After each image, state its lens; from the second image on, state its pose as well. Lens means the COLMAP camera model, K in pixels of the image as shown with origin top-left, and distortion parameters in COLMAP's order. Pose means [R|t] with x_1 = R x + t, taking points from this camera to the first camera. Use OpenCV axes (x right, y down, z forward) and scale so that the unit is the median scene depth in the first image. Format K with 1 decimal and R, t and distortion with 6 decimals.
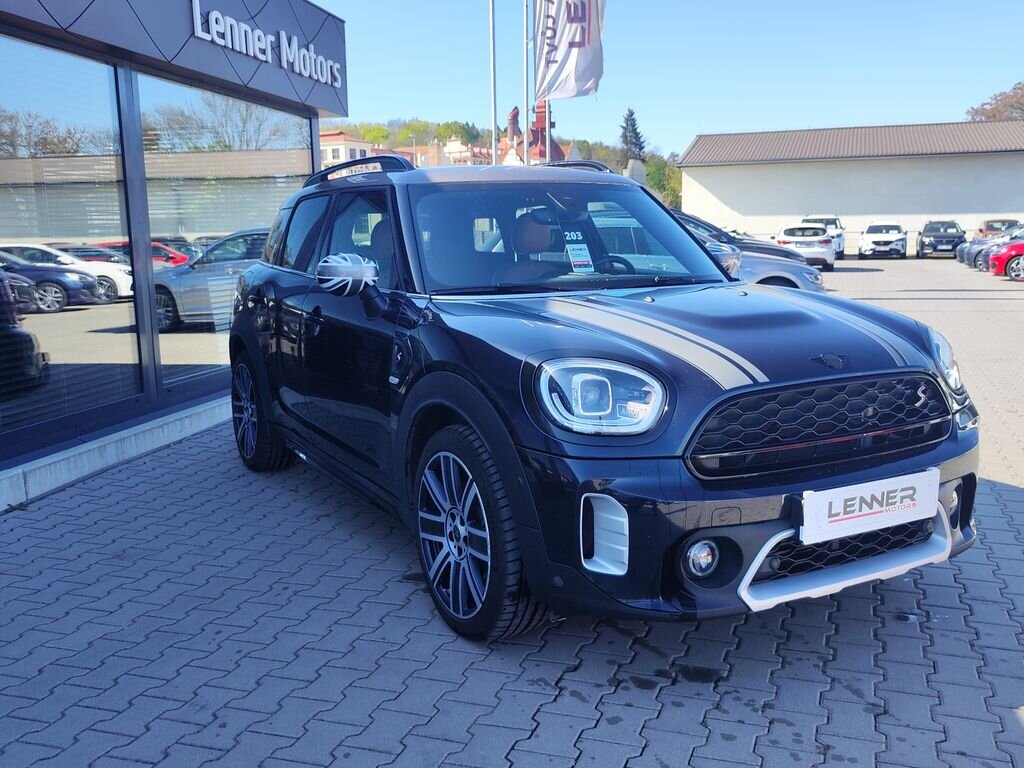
lens RADIAL K [[944.0, 0, 532.1], [0, 944.0, 389.1], [0, 0, 1]] dist [0.091635, -0.206612]
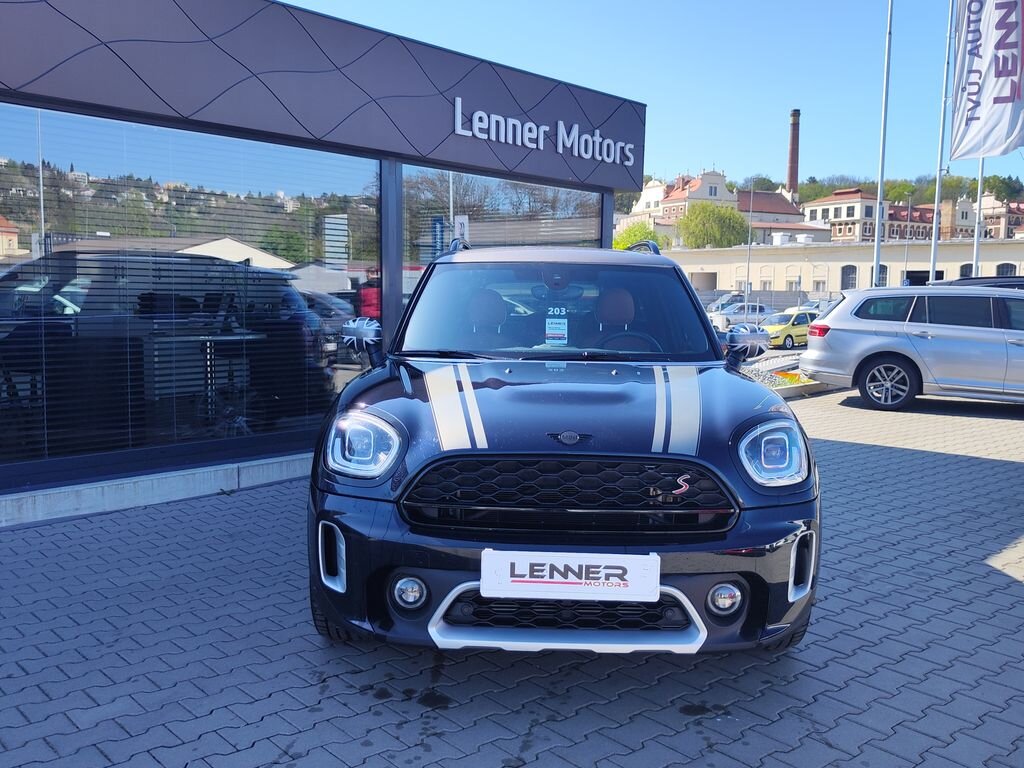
lens RADIAL K [[944.0, 0, 532.1], [0, 944.0, 389.1], [0, 0, 1]] dist [0.091635, -0.206612]
pose [[0.869793, 0.082768, -0.486425, 0.613099], [-0.111304, 0.993333, -0.030005, -0.036891], [0.480699, 0.080239, 0.873207, 0.026253]]
